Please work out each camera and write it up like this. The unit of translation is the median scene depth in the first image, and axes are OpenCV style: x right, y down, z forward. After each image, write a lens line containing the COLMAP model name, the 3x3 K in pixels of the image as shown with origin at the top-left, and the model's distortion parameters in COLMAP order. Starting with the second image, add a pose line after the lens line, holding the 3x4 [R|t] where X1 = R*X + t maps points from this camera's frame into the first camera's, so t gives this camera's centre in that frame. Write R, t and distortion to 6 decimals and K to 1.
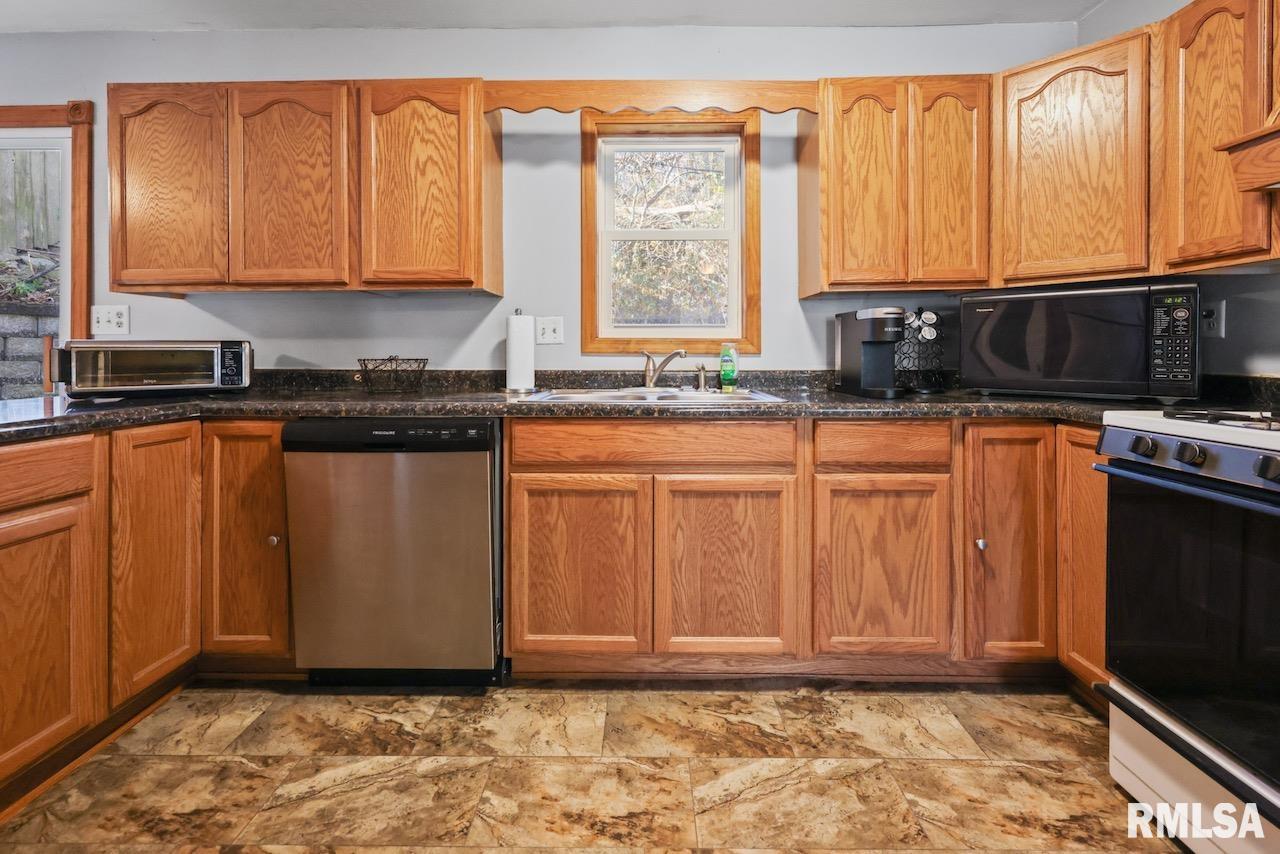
lens RADIAL K [[534.4, 0, 642.0], [0, 534.4, 361.1], [0, 0, 1]] dist [-0.000367, -0.000290]
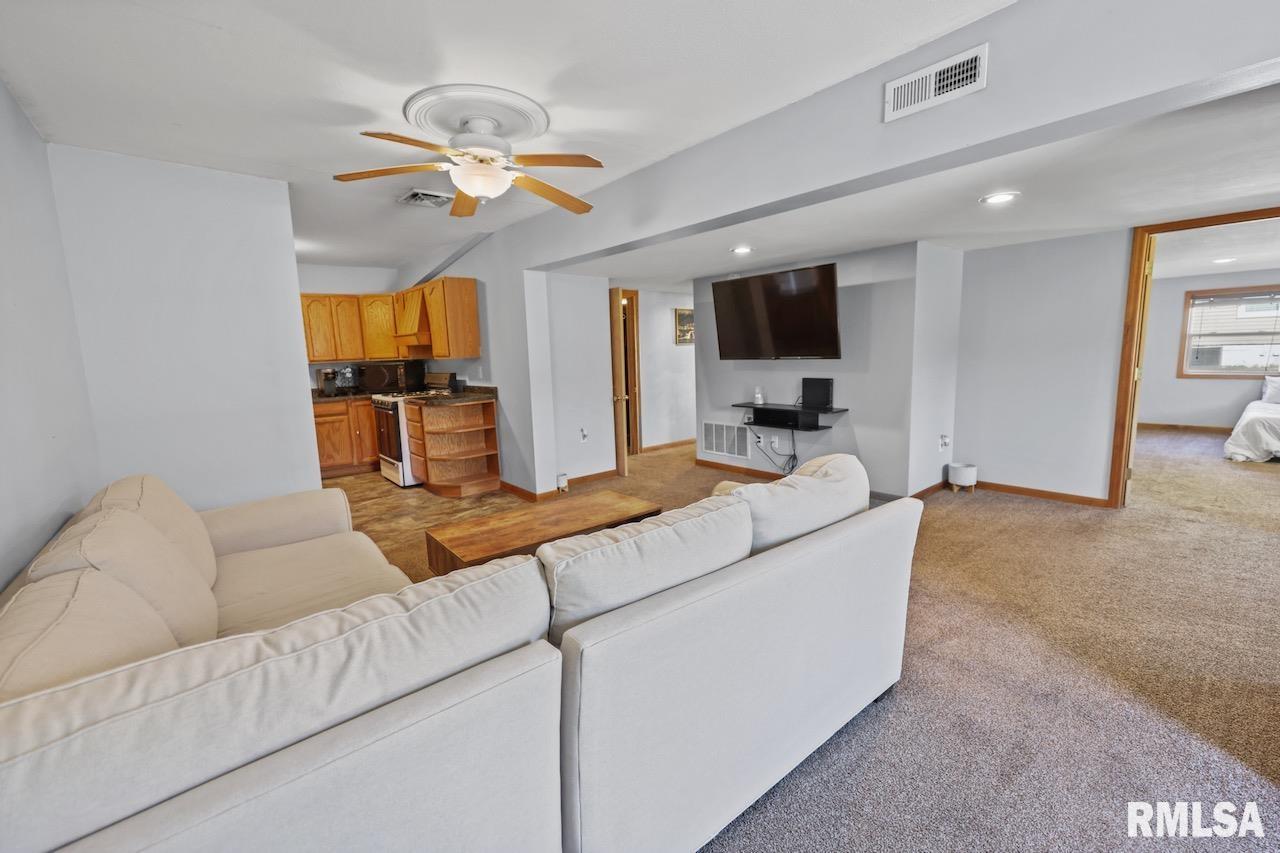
lens RADIAL K [[512.4, 0, 636.5], [0, 512.4, 425.3], [0, 0, 1]] dist [0.000515, -0.000385]
pose [[0.753470, -0.108376, 0.648489, -0.209486], [0.035978, 0.991640, 0.123922, -0.082936], [-0.656497, -0.070040, 0.751070, -2.796973]]
